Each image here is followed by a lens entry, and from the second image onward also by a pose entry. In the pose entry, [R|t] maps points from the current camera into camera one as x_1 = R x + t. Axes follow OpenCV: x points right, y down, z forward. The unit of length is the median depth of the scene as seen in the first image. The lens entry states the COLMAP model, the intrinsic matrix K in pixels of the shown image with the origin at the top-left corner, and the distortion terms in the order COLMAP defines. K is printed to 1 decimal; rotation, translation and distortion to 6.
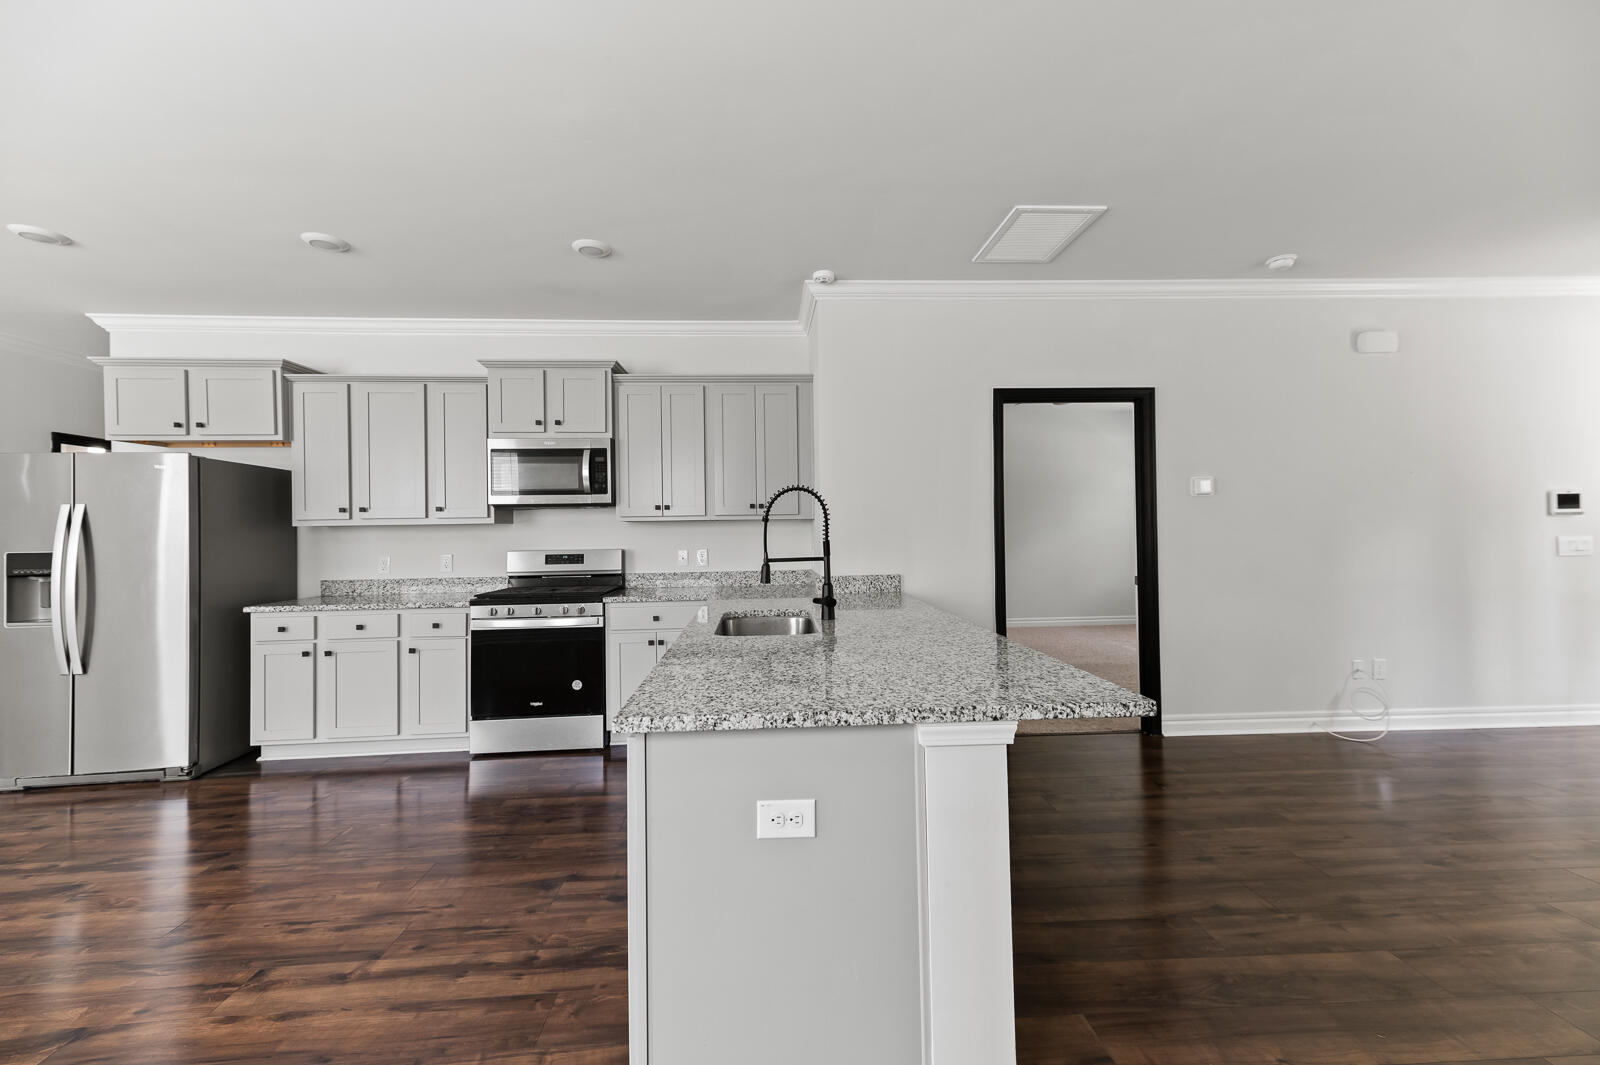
lens RADIAL K [[637.9, 0, 799.1], [0, 637.9, 524.6], [0, 0, 1]] dist [0.021110, -0.000273]
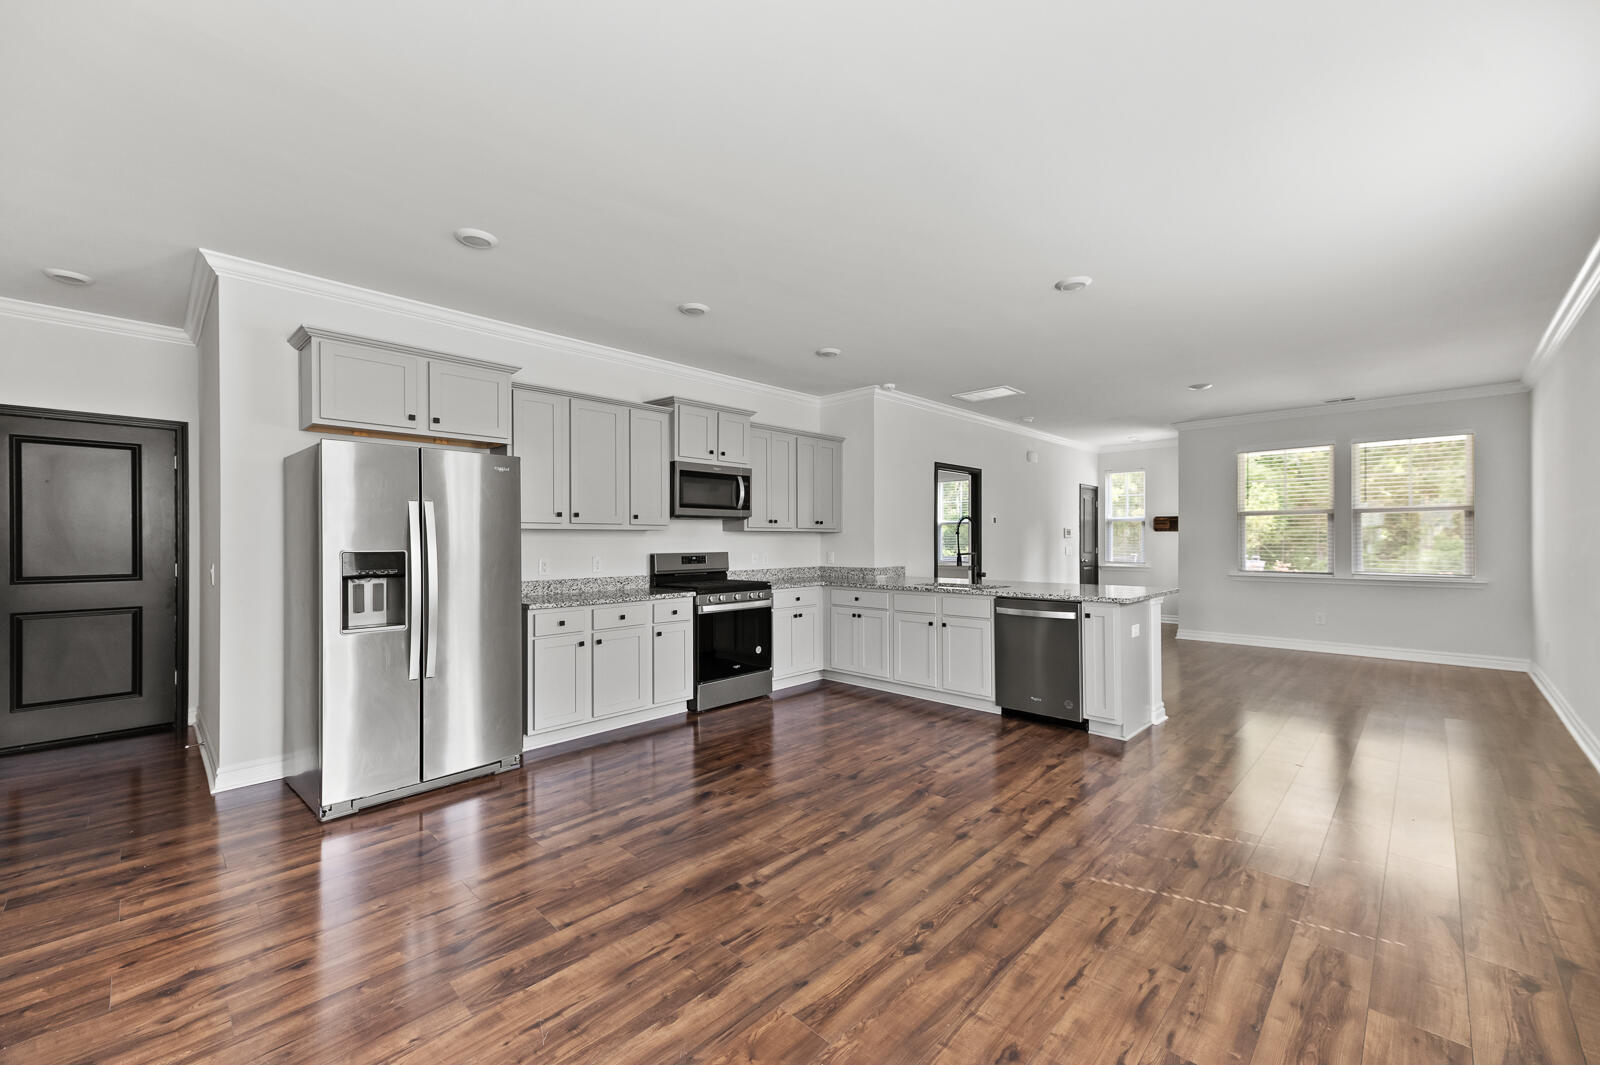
lens RADIAL K [[637.9, 0, 806.3], [0, 637.9, 539.4], [0, 0, 1]] dist [0.021110, -0.000273]
pose [[0.730994, 0.013720, 0.682246, -1.179275], [-0.013640, 0.999892, -0.005493, 0.019860], [-0.682248, -0.005291, 0.731102, -0.065631]]
